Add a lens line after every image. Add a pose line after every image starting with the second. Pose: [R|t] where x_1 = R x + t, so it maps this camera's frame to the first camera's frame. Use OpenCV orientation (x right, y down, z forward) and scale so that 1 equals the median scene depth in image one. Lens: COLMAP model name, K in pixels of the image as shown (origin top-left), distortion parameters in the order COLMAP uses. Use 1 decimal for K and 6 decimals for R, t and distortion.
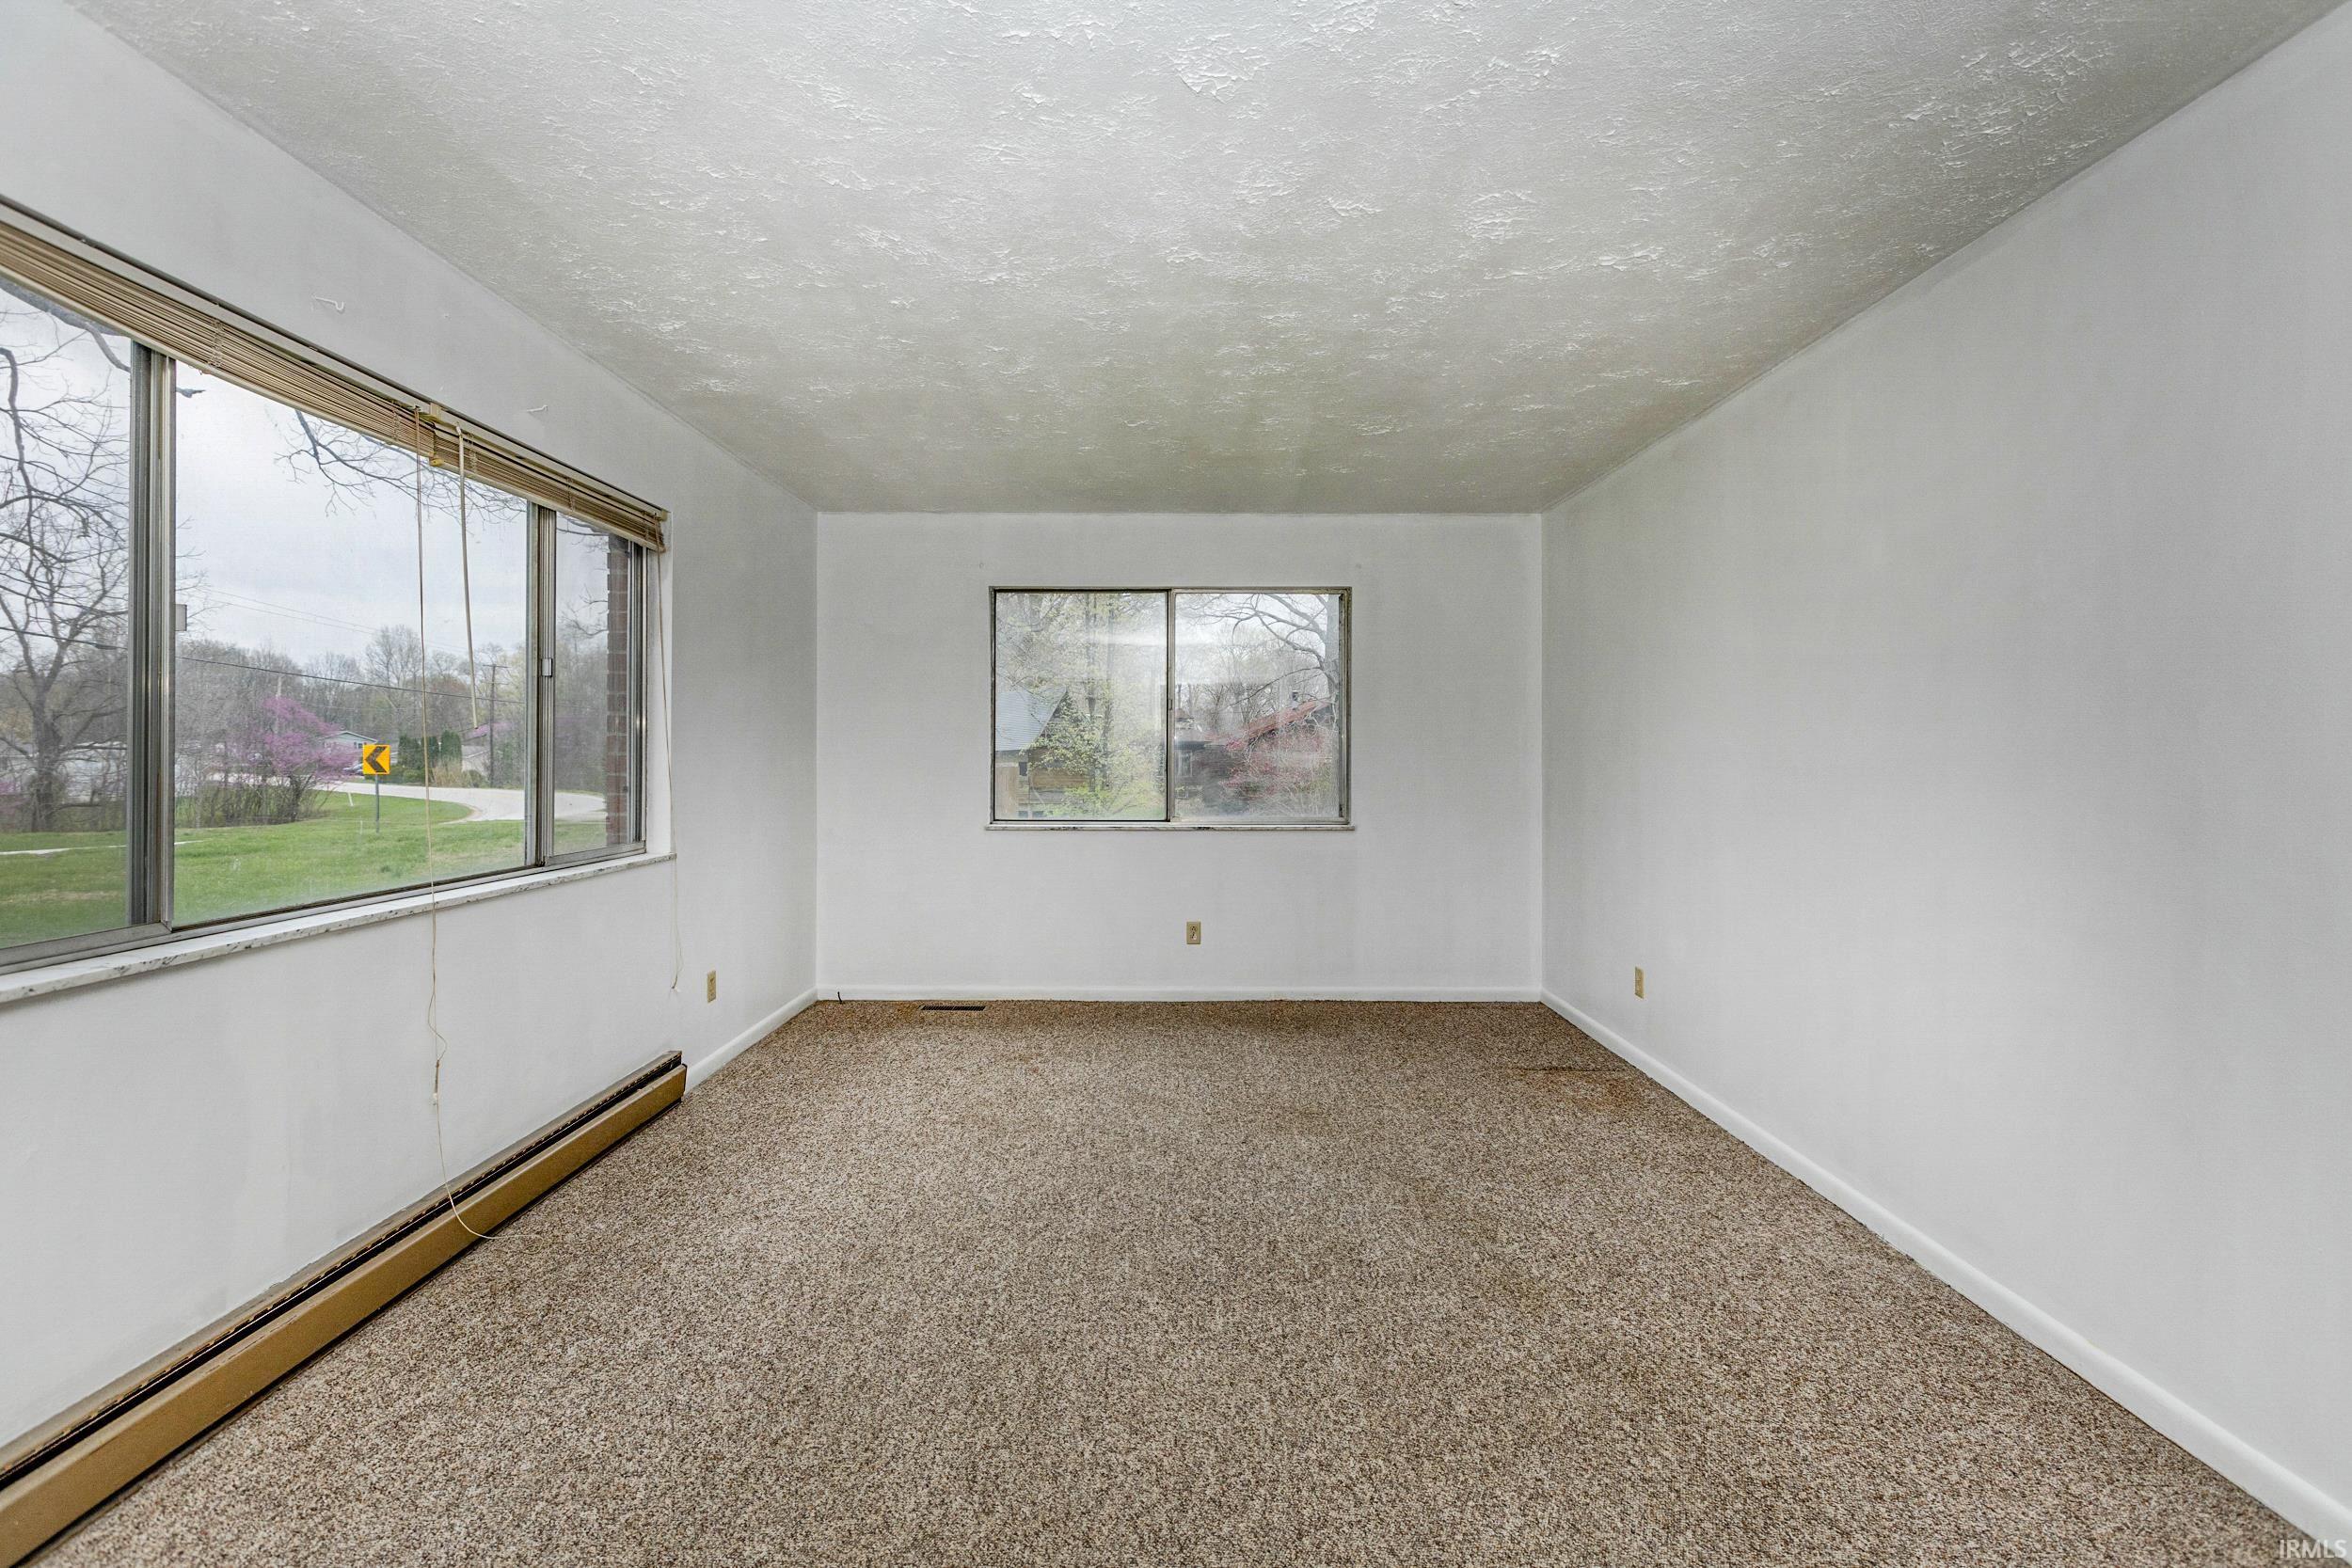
lens RADIAL K [[1061.0, 0, 1202.5], [0, 1061.0, 739.7], [0, 0, 1]] dist [-0.002193, -0.001498]
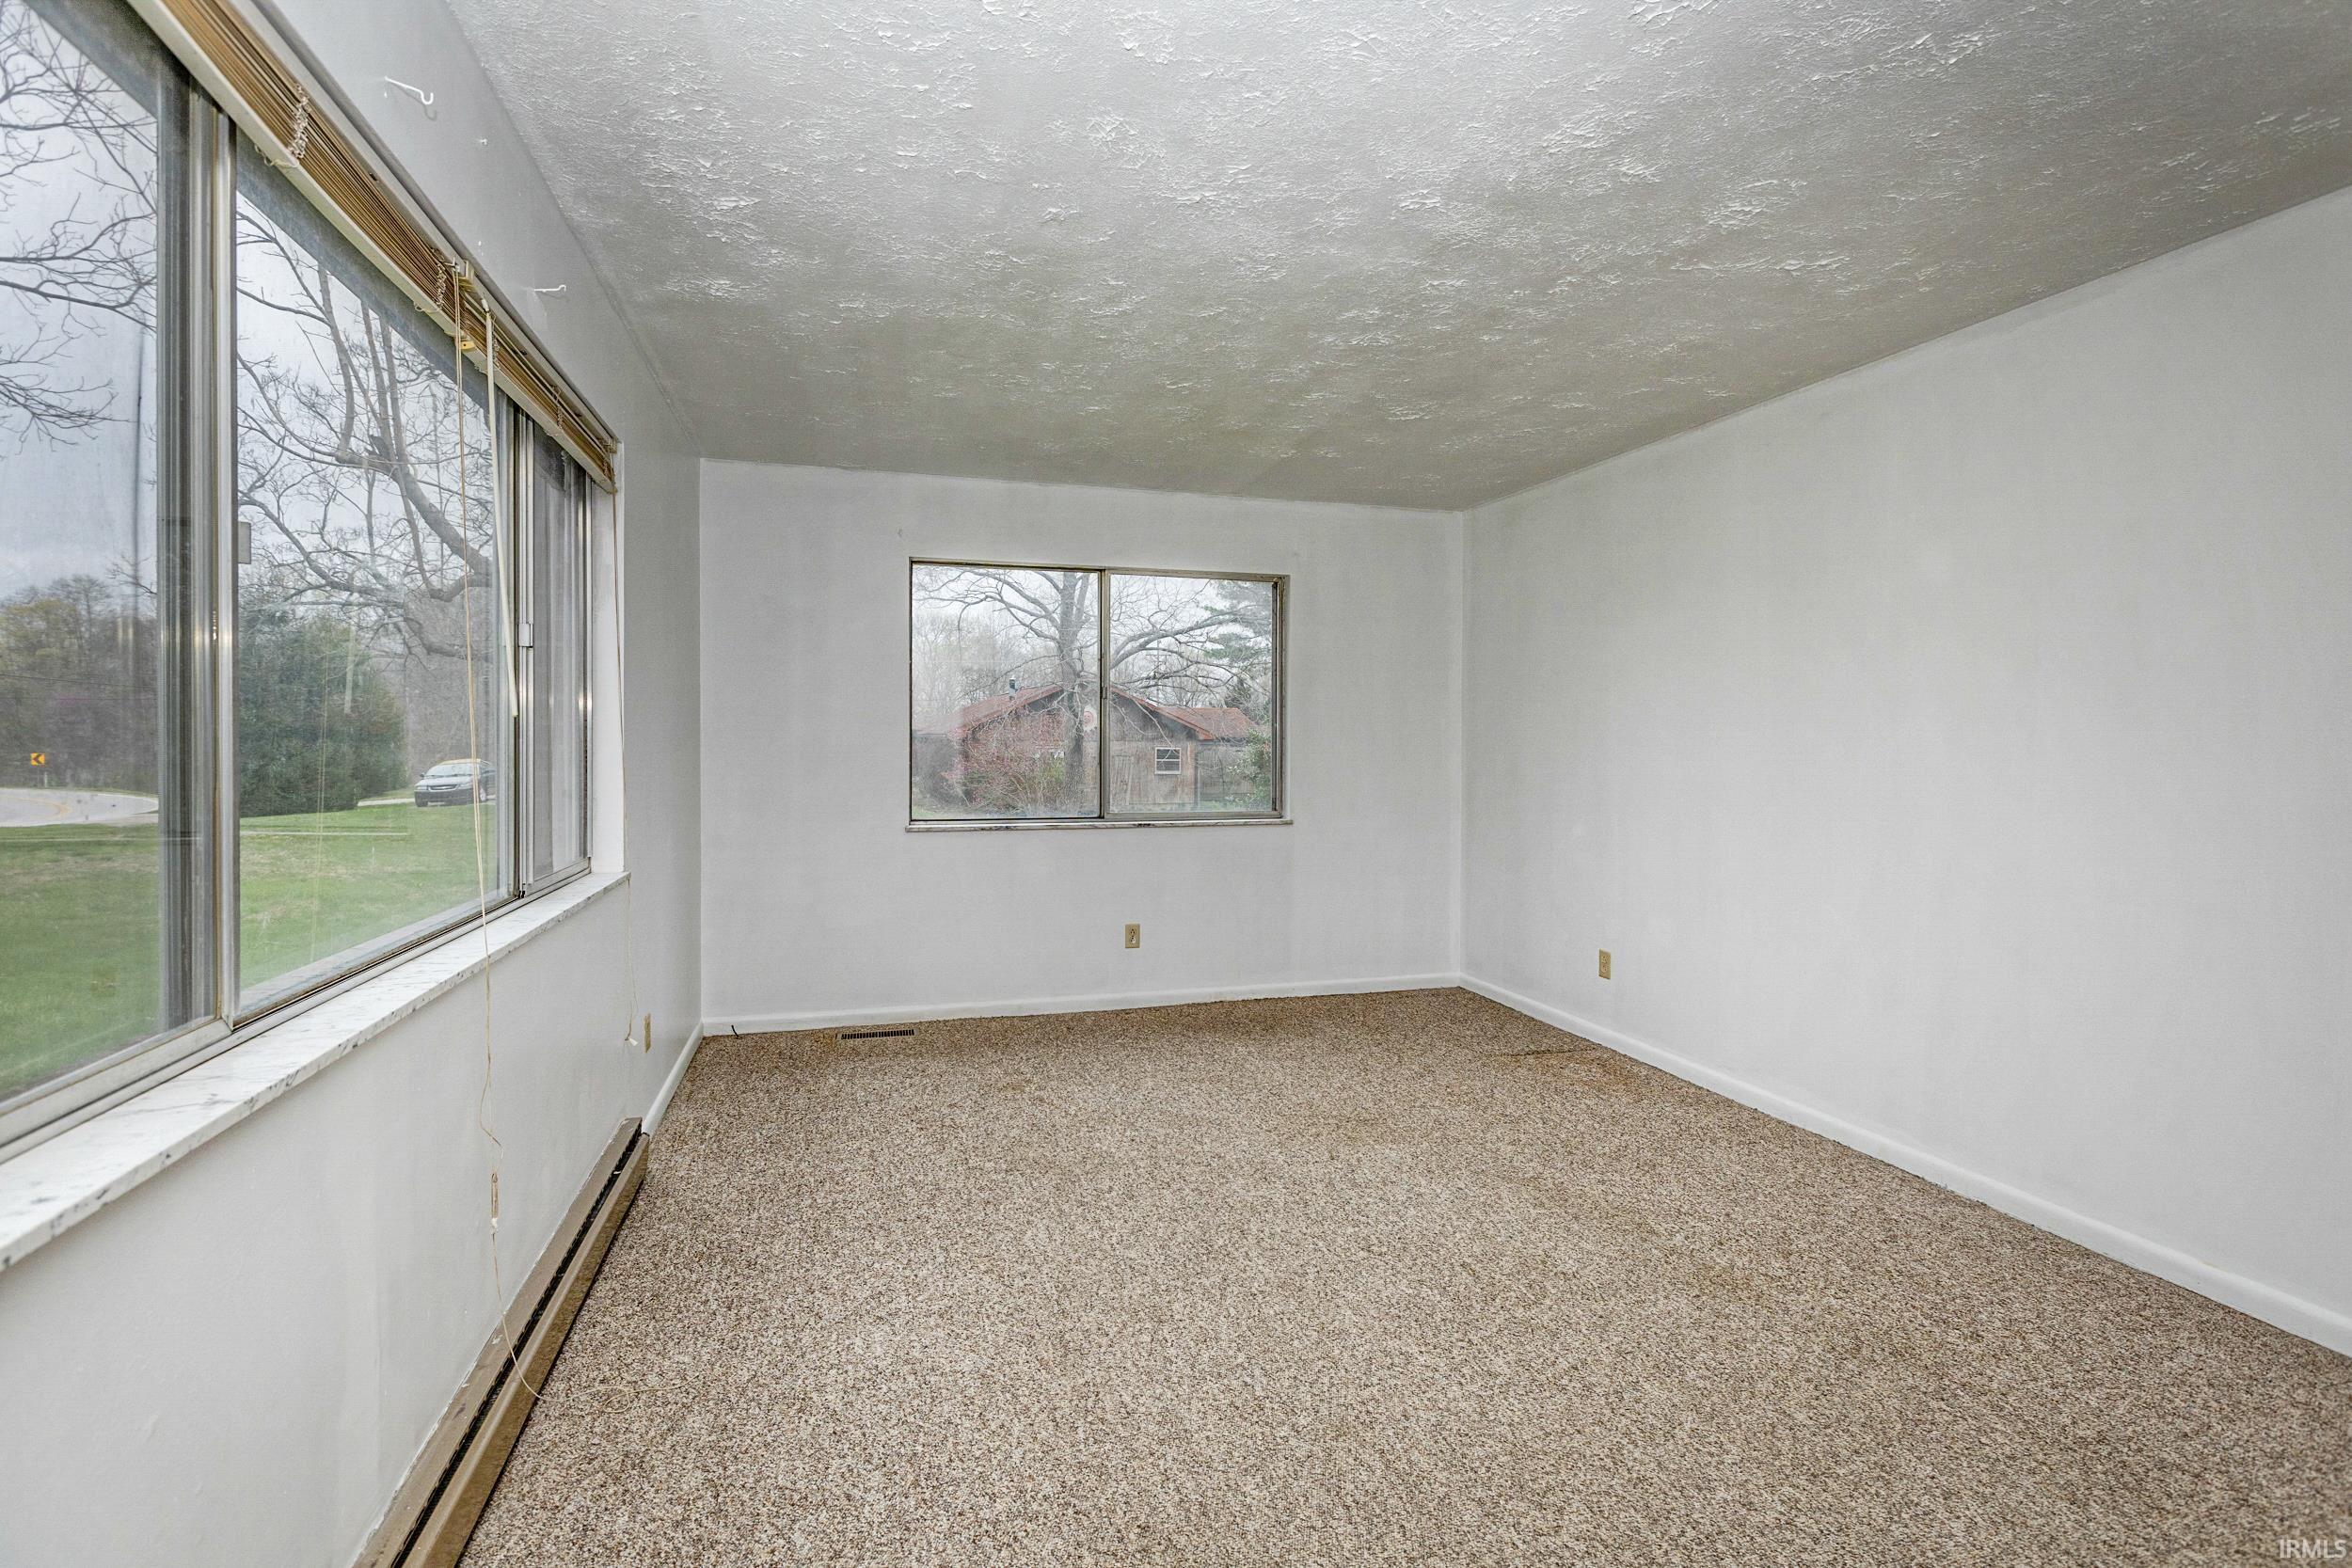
lens RADIAL K [[1061.0, 0, 1191.2], [0, 1061.0, 748.1], [0, 0, 1]] dist [-0.002193, -0.001498]
pose [[0.962282, 0.000215, 0.272053, -0.358957], [-0.005180, 0.999833, 0.017532, -0.002971], [-0.272003, -0.018280, 0.962123, 0.137313]]
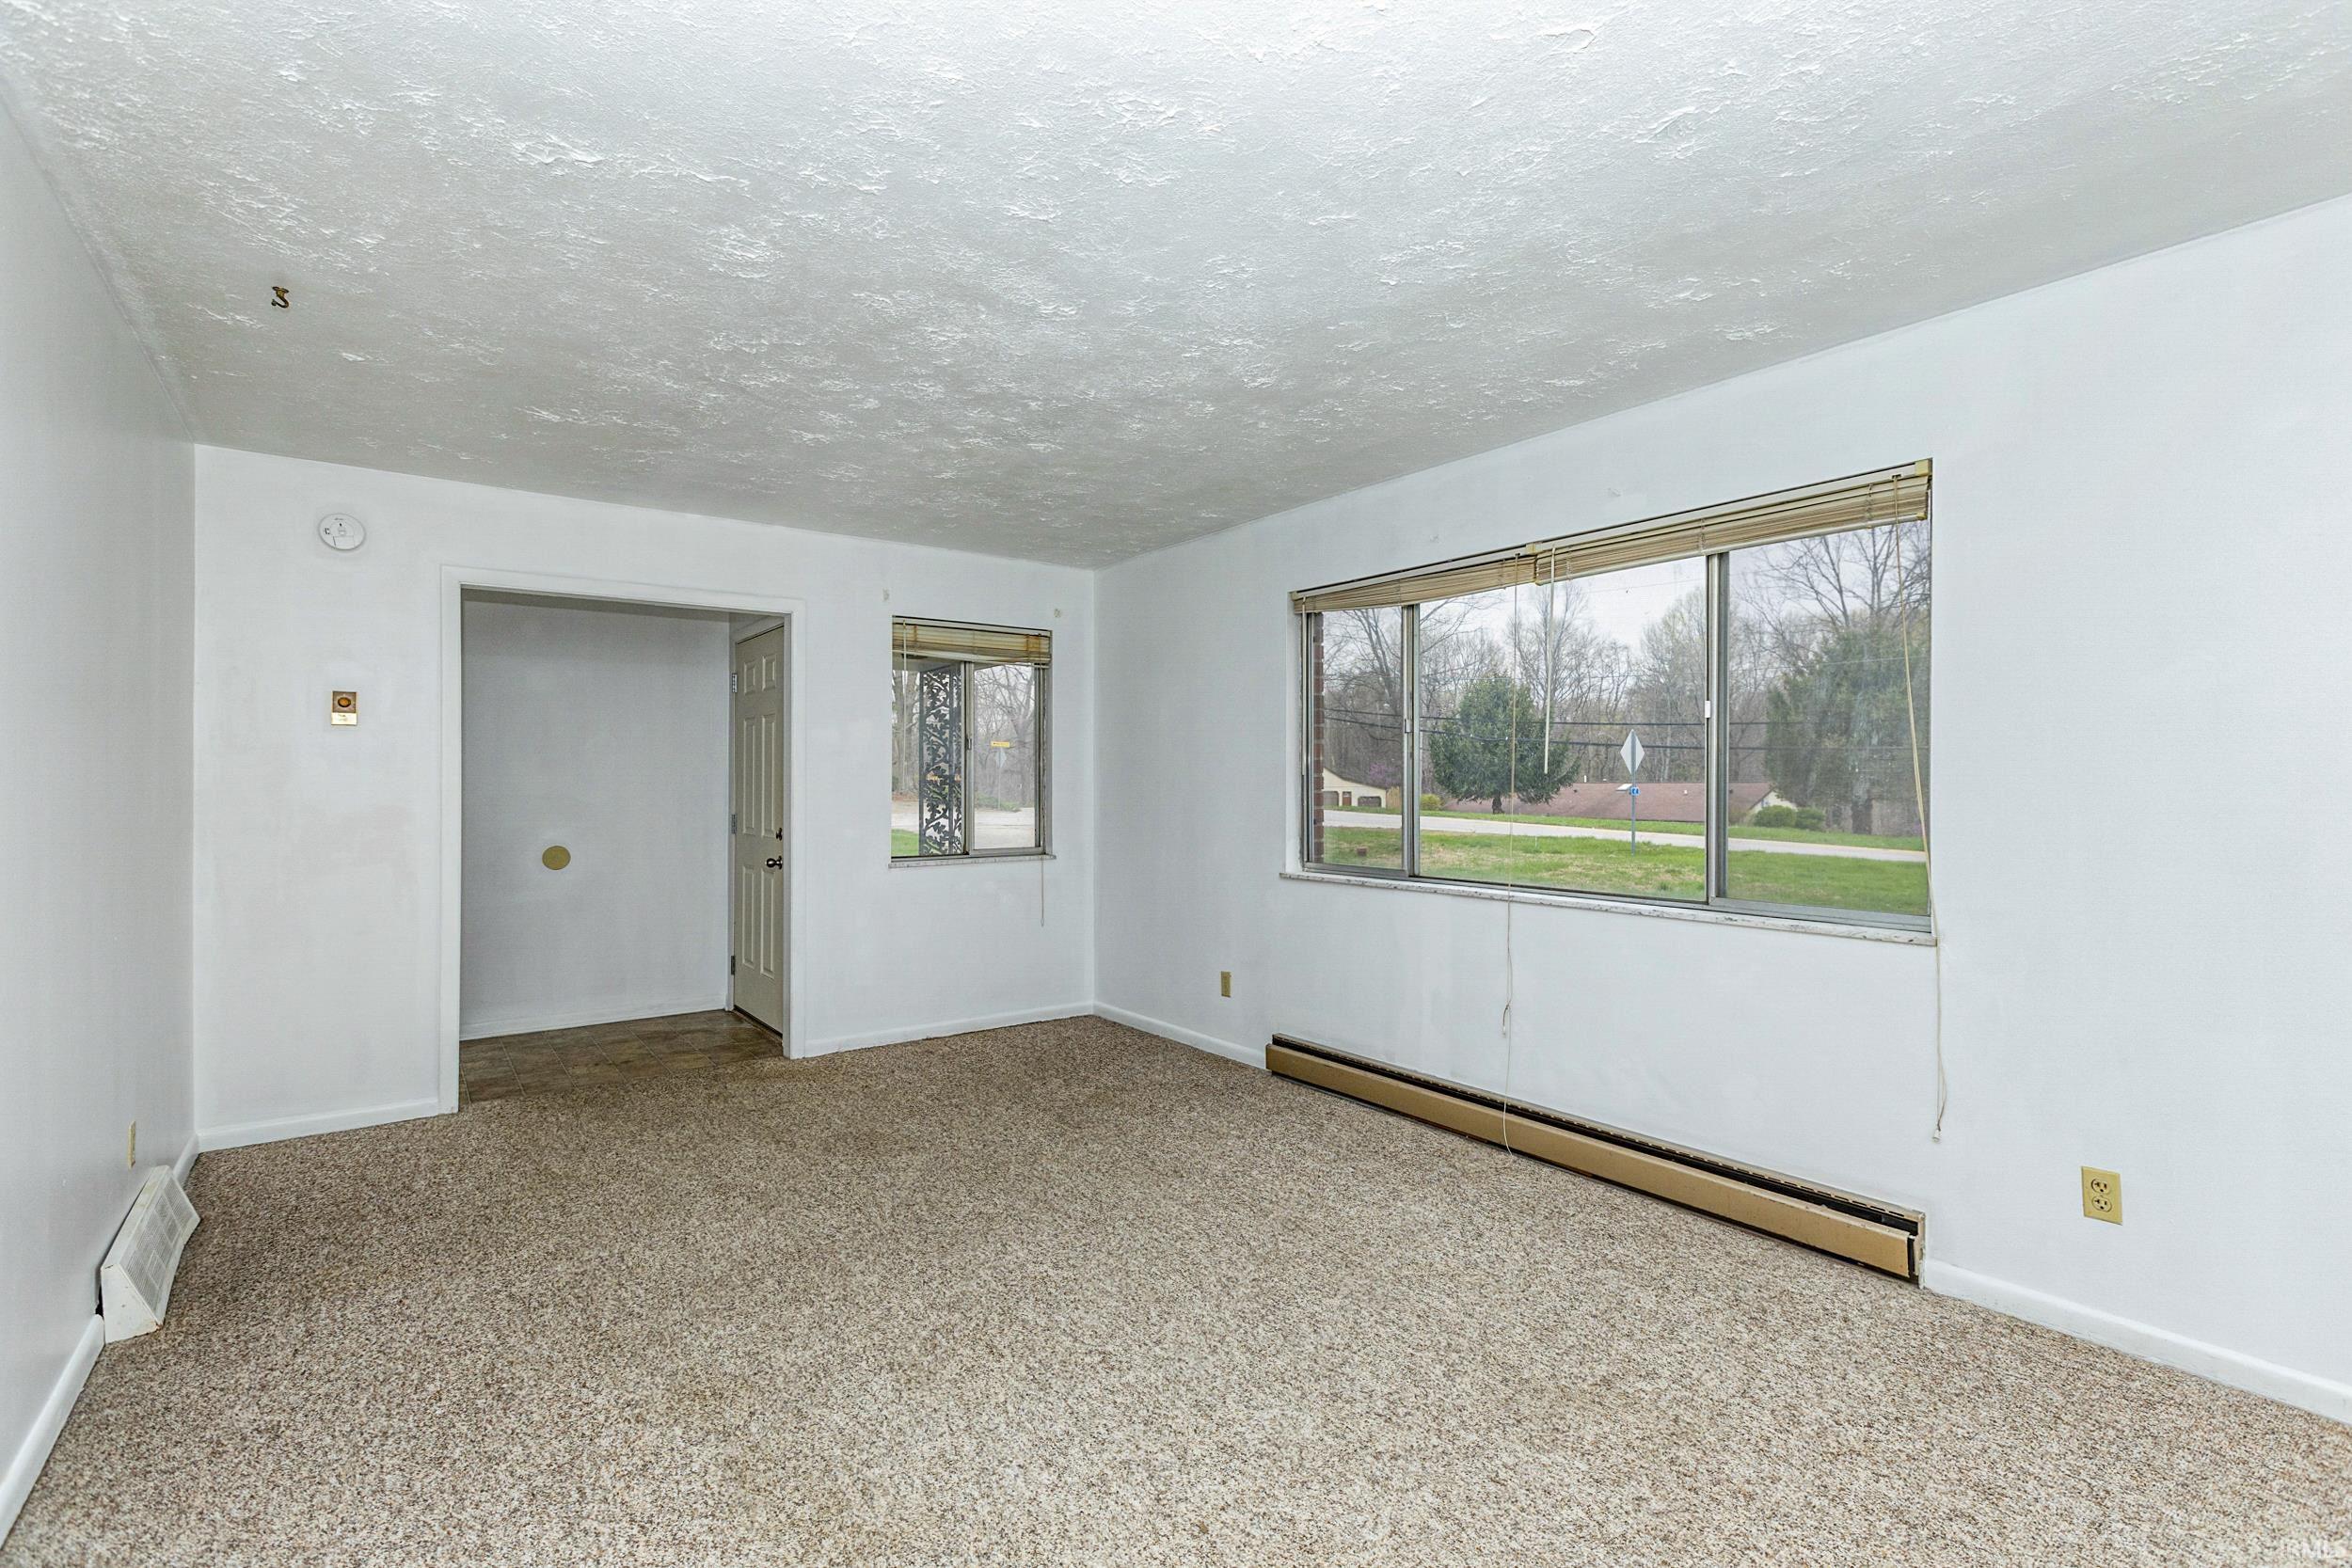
lens RADIAL K [[1077.9, 0, 1179.3], [0, 1077.9, 791.6], [0, 0, 1]] dist [0.001288, -0.001655]
pose [[-0.818556, -0.001481, -0.574424, 0.379965], [0.000761, 0.999993, -0.003663, 0.012757], [0.574426, -0.003436, -0.818550, 1.518399]]
